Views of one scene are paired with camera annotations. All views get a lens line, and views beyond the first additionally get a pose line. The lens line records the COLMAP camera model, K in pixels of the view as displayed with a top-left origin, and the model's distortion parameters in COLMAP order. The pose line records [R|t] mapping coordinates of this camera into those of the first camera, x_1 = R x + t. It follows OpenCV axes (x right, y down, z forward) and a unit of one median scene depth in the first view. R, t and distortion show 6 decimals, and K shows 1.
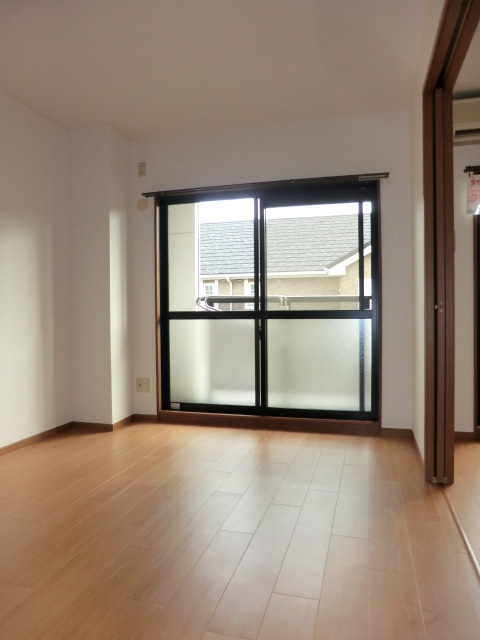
lens RADIAL K [[467.4, 0, 237.8], [0, 467.4, 320.0], [0, 0, 1]] dist [-0.114112, 0.138839]
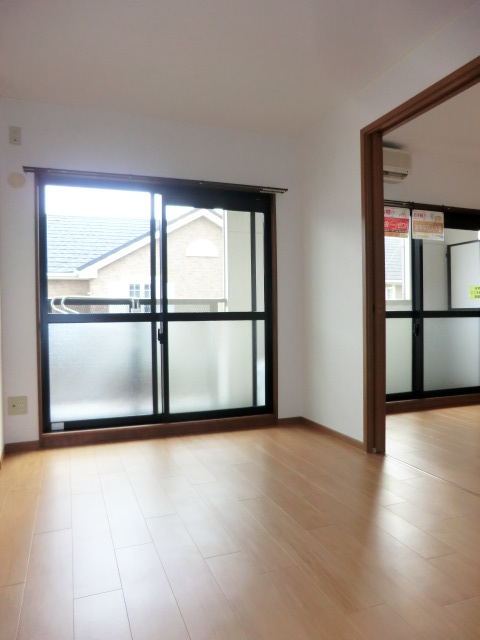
lens RADIAL K [[467.4, 0, 237.8], [0, 467.4, 320.0], [0, 0, 1]] dist [-0.114112, 0.138839]
pose [[0.803083, -0.008291, 0.595809, -0.380014], [0.014284, 0.999884, -0.005339, 0.002080], [-0.595696, 0.012798, 0.803108, 0.143774]]
